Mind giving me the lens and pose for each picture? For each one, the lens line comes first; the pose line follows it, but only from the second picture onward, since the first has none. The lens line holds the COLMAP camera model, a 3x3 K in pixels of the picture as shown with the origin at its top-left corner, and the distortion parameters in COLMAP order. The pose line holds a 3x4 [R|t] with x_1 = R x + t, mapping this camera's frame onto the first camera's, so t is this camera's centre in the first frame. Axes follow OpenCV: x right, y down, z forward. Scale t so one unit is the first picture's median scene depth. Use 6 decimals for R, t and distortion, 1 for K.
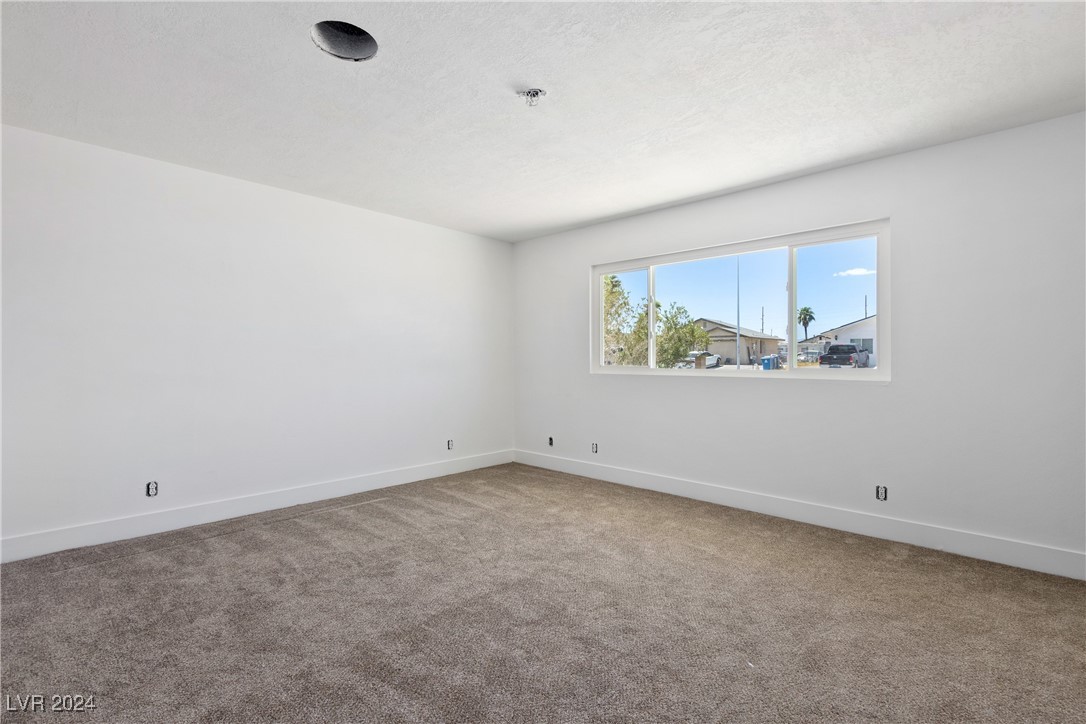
lens RADIAL K [[501.7, 0, 536.2], [0, 501.7, 369.2], [0, 0, 1]] dist [0.001188, 0.000233]
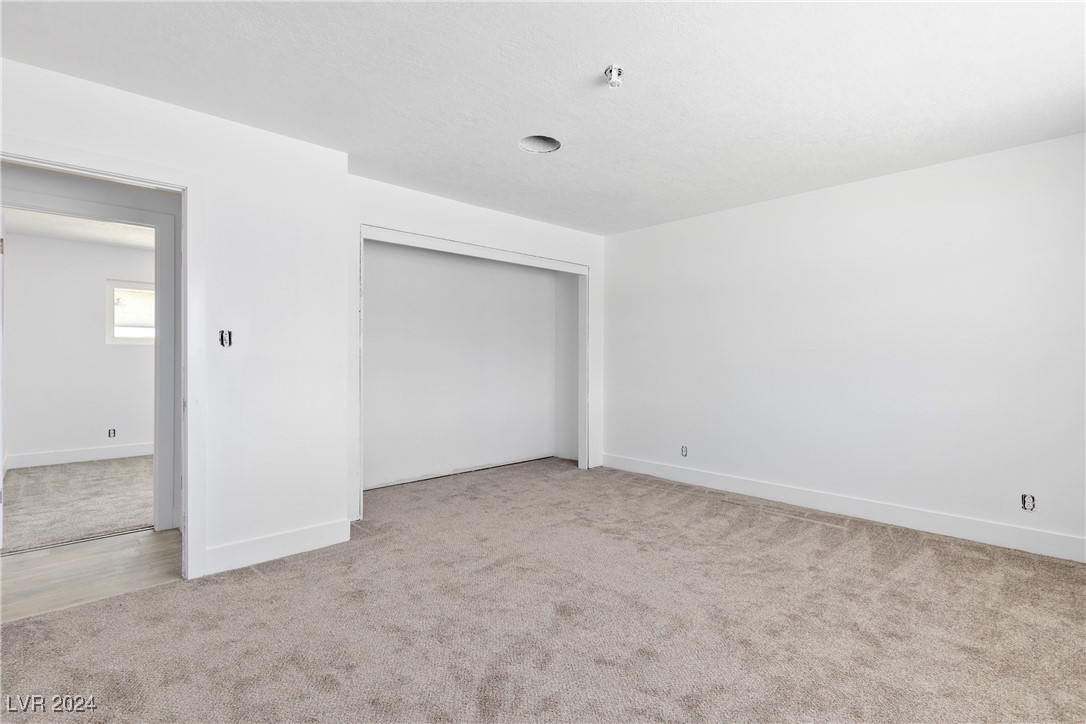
lens RADIAL K [[501.7, 0, 543.5], [0, 501.7, 364.3], [0, 0, 1]] dist [0.001188, 0.000233]
pose [[-0.025268, 0.009210, -0.999638, 0.616961], [-0.031577, 0.999451, 0.010007, -0.005280], [0.999182, 0.031819, -0.024964, 0.597965]]
